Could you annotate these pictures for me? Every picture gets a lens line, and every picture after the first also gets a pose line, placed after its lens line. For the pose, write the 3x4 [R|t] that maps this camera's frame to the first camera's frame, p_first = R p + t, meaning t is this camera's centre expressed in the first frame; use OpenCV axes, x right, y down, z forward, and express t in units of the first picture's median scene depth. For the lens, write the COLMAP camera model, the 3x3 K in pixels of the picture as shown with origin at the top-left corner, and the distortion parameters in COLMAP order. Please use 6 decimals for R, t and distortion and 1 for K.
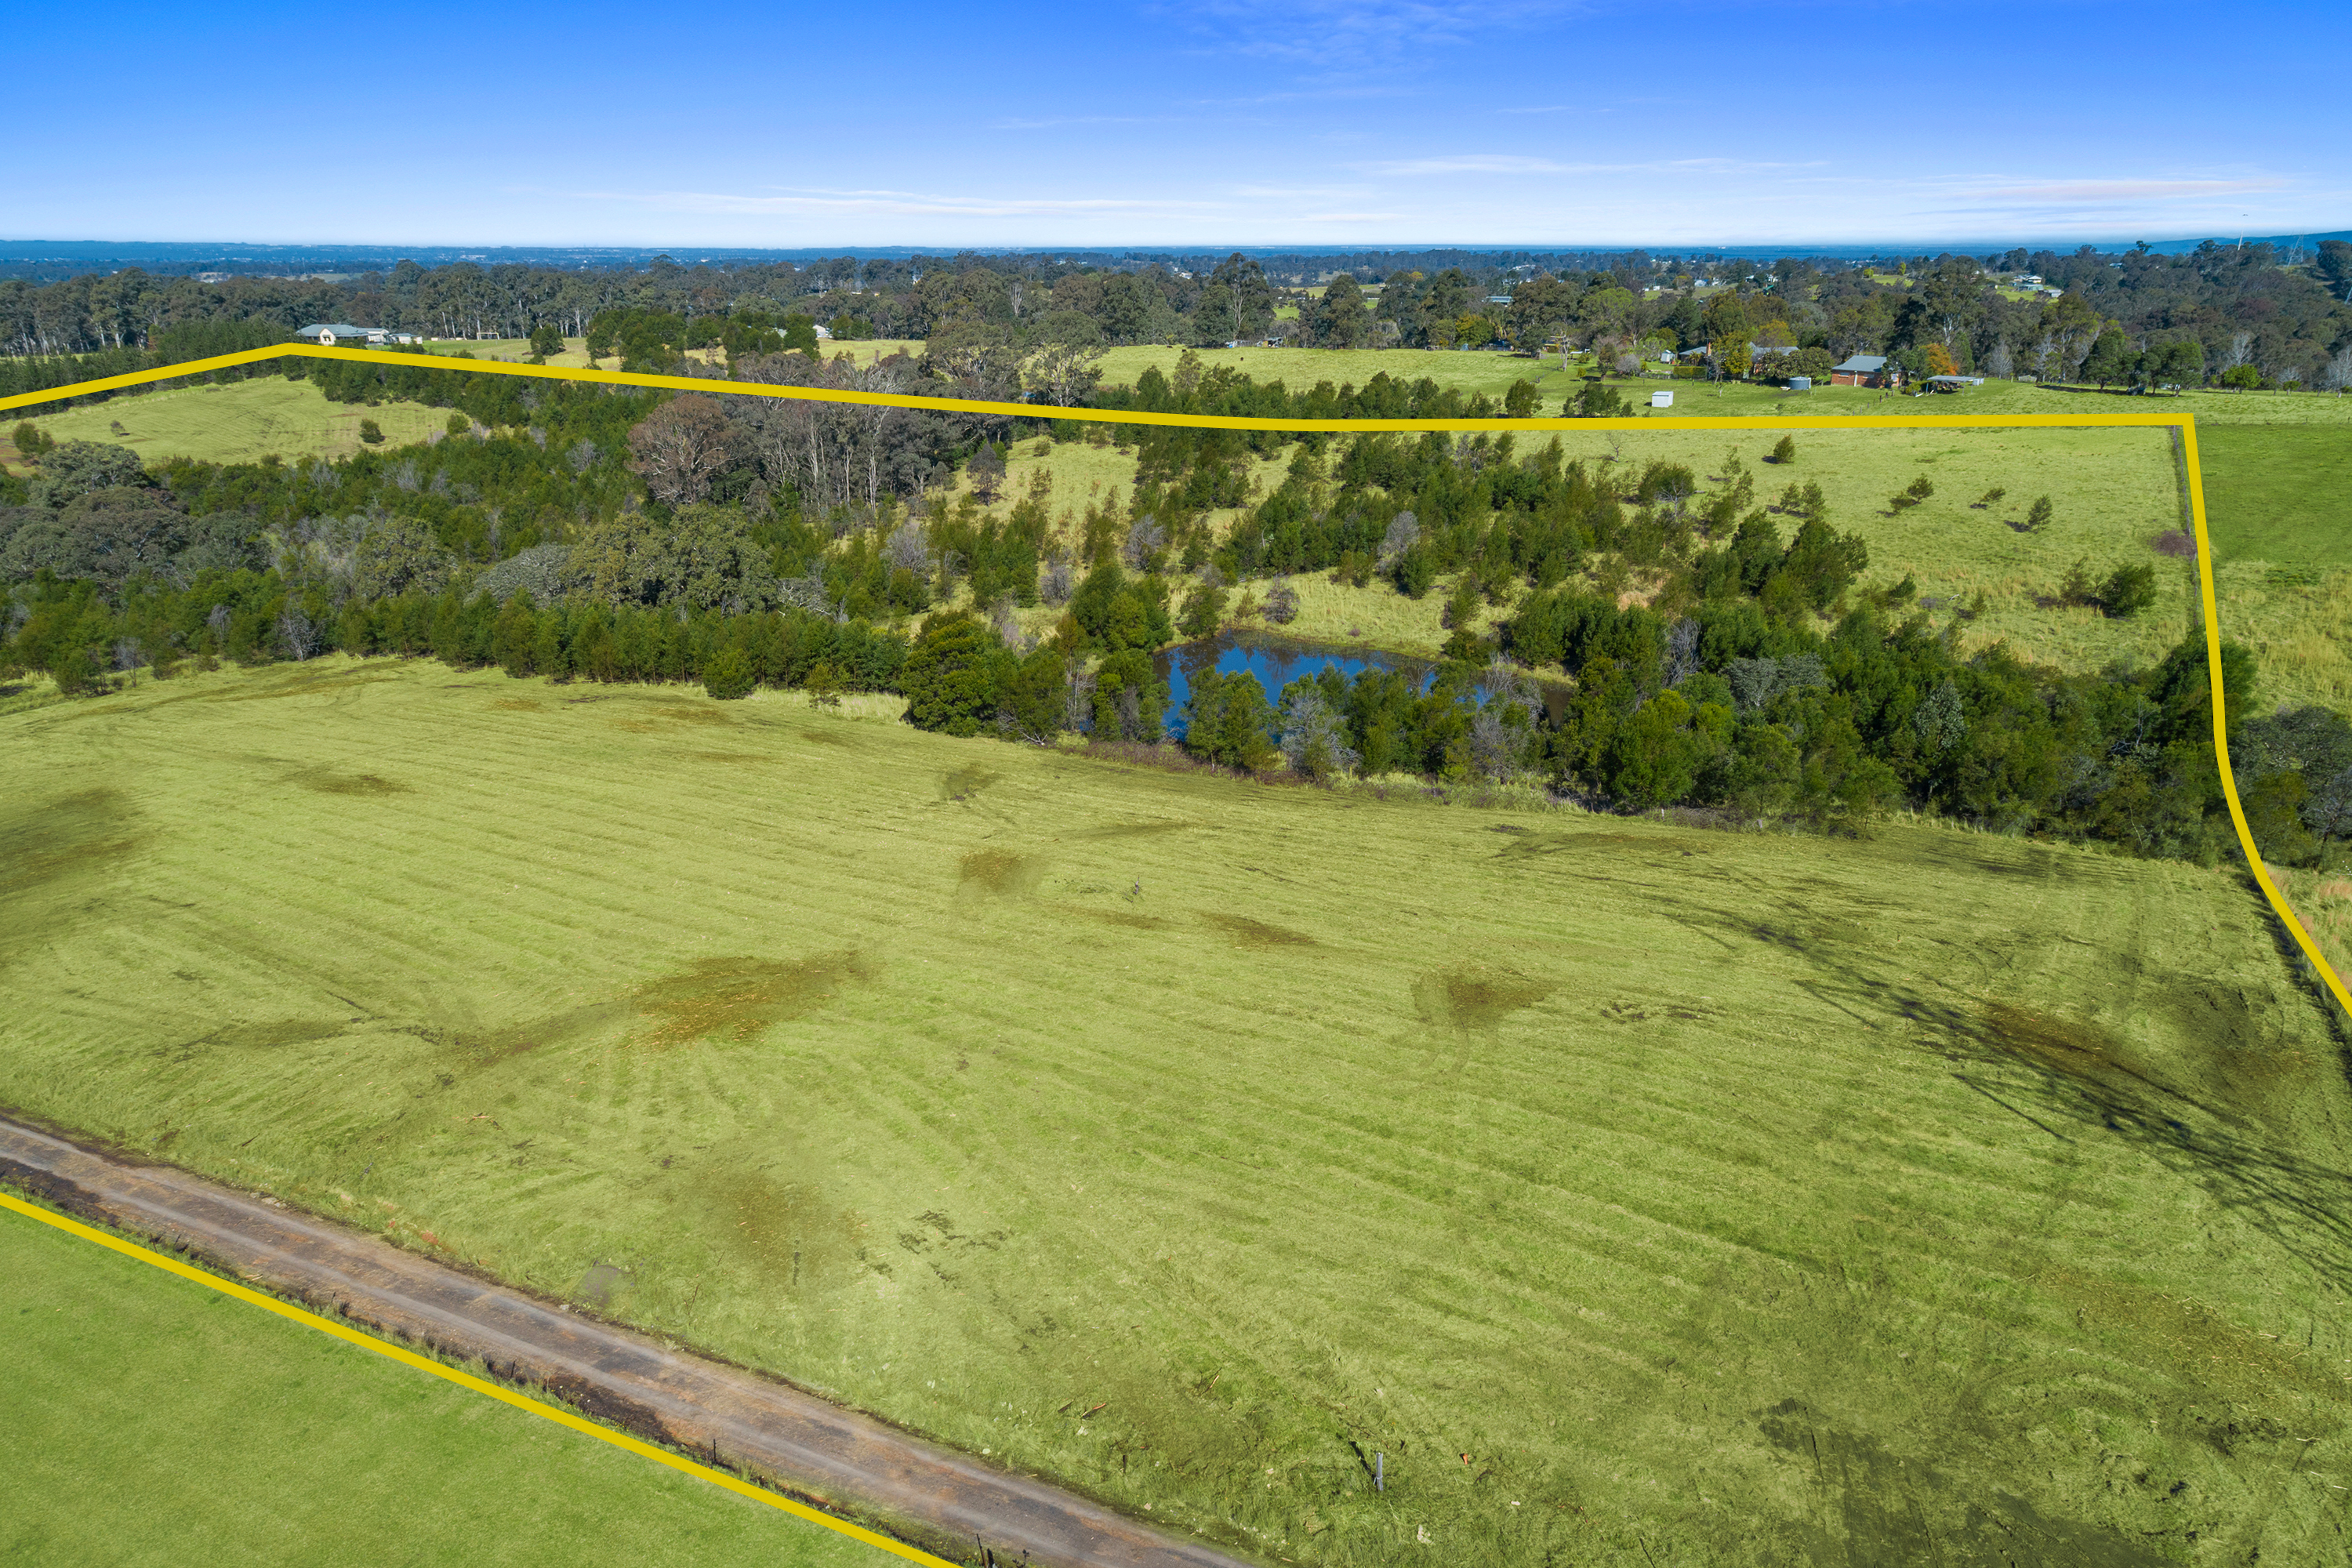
lens RADIAL K [[1595.1, 0, 1176.3], [0, 1595.1, 782.6], [0, 0, 1]] dist [0.009580, 0.002421]
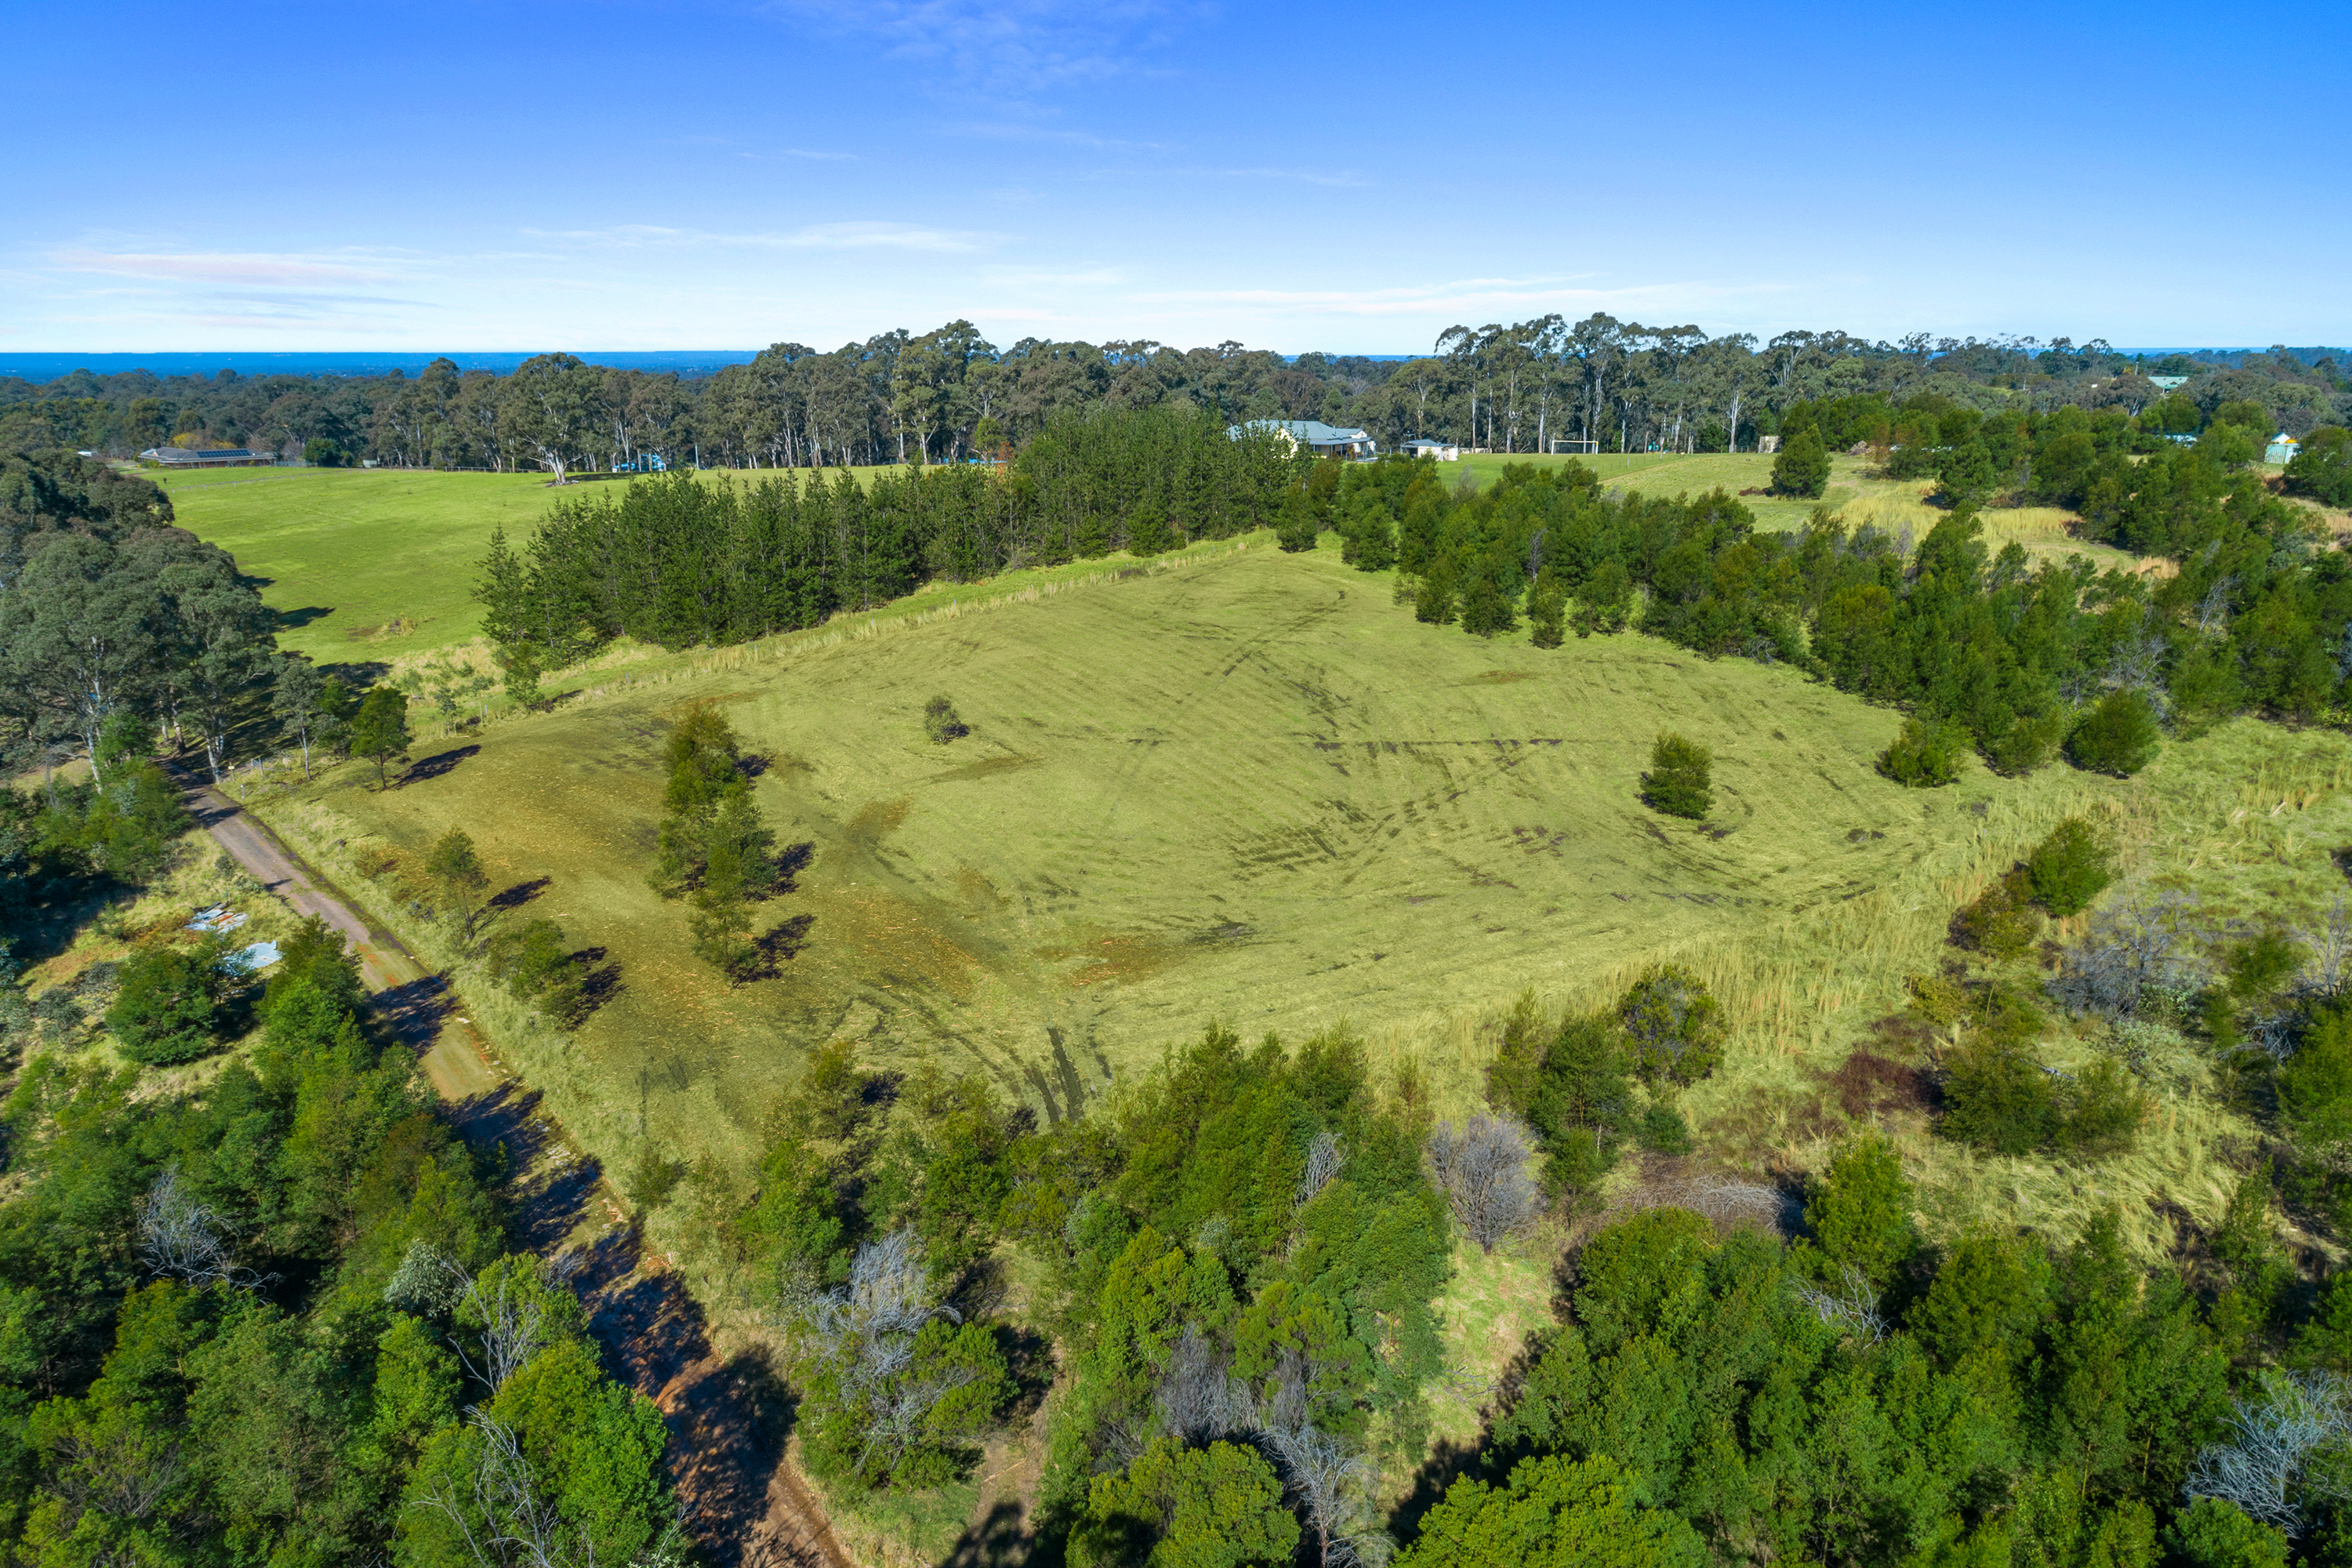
lens RADIAL K [[1595.1, 0, 1179.9], [0, 1595.1, 782.5], [0, 0, 1]] dist [0.009580, 0.002421]
pose [[0.926092, 0.097827, -0.364394, -0.359830], [-0.120447, 0.991921, -0.039817, -0.145903], [0.357555, 0.080764, 0.930393, 0.518573]]
